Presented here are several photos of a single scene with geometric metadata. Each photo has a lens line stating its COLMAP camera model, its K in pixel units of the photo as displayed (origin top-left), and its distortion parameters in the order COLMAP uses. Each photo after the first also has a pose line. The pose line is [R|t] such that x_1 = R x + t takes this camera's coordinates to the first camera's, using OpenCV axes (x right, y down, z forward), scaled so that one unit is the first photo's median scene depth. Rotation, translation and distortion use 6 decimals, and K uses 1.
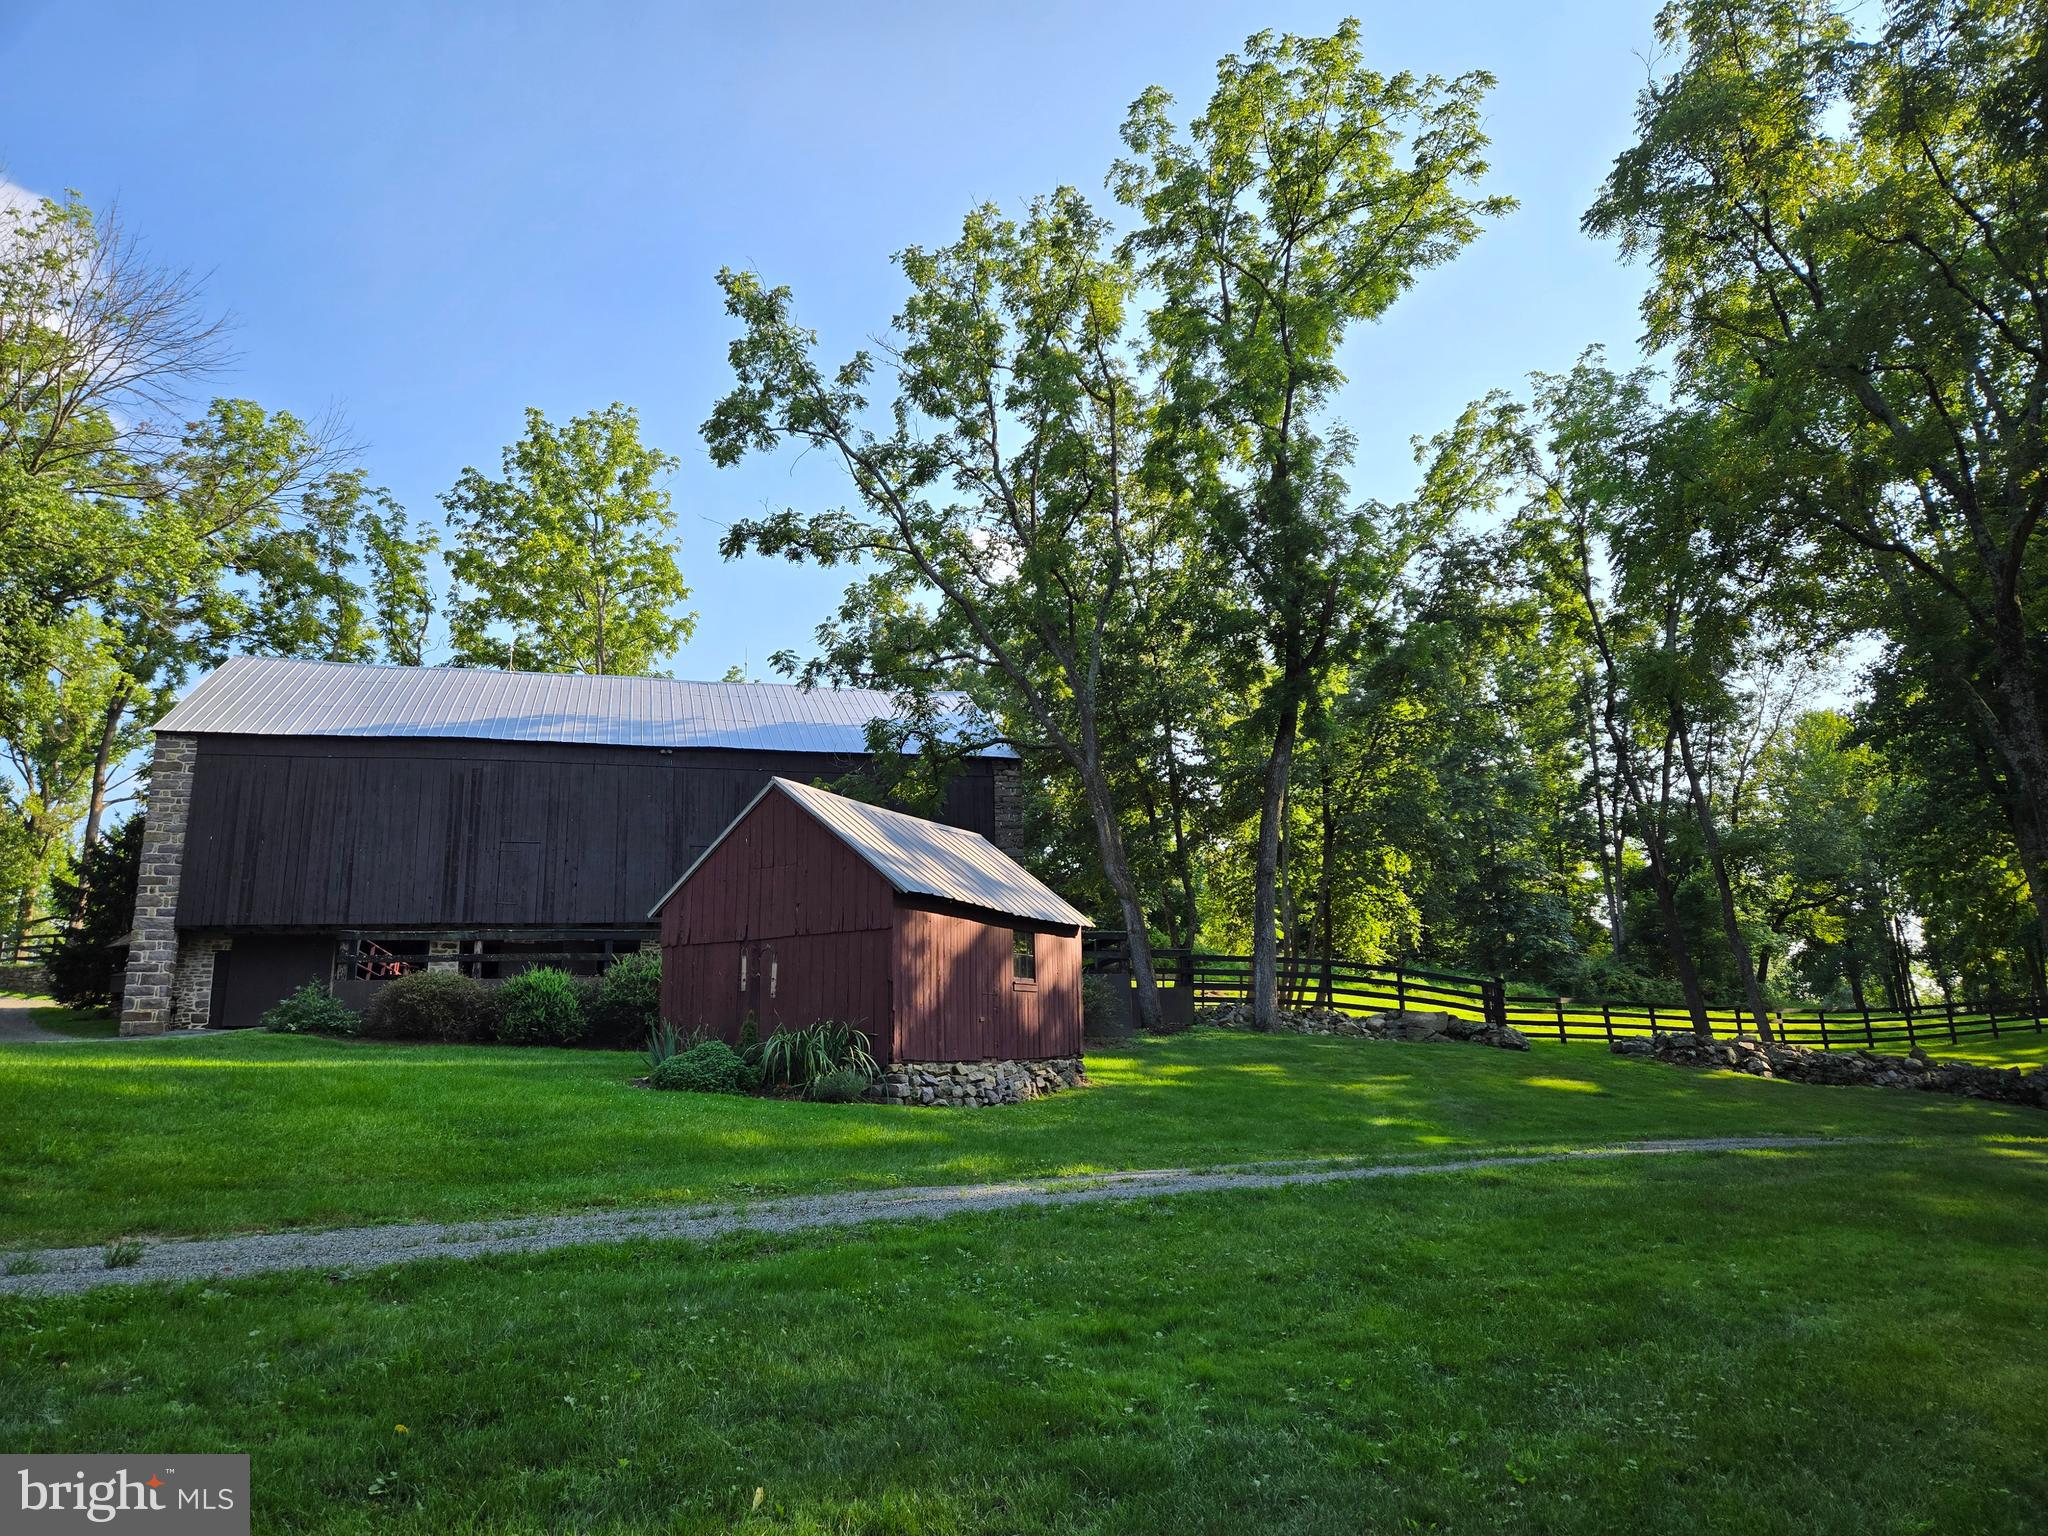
lens RADIAL K [[1335.2, 0, 1022.2], [0, 1335.2, 720.6], [0, 0, 1]] dist [0.050111, -0.064767]
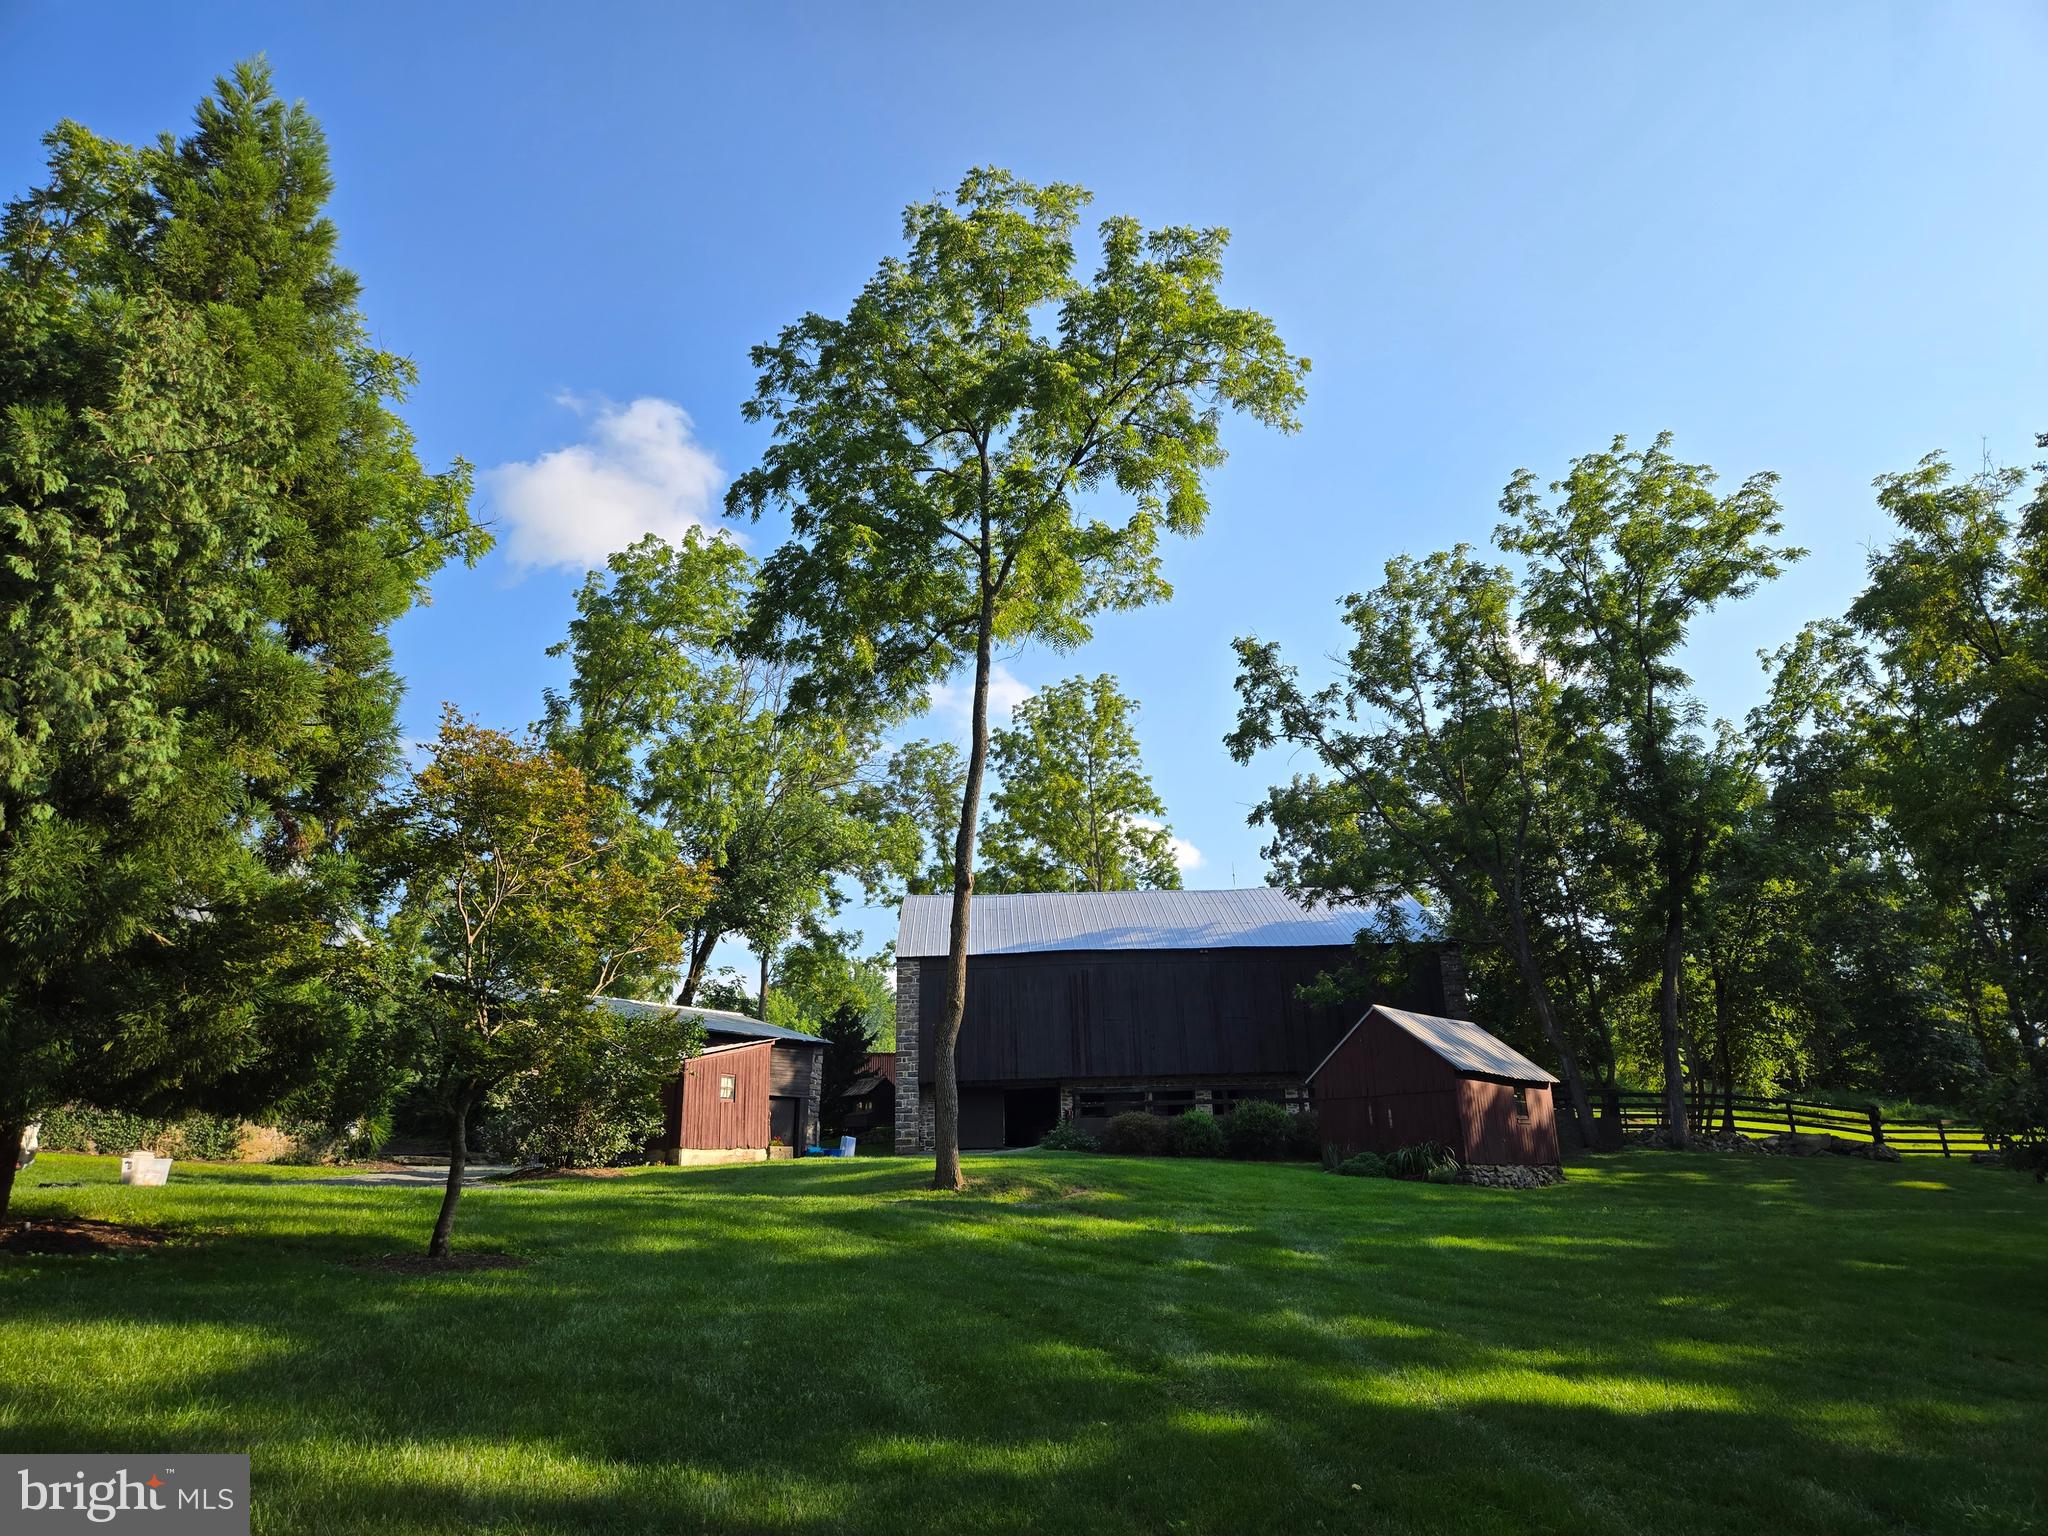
lens RADIAL K [[1335.2, 0, 1022.2], [0, 1335.2, 720.6], [0, 0, 1]] dist [0.050111, -0.064767]
pose [[0.966039, -0.084820, -0.244078, -0.088785], [0.062943, 0.993381, -0.096090, -0.105439], [0.250613, 0.077464, 0.964983, -0.491842]]
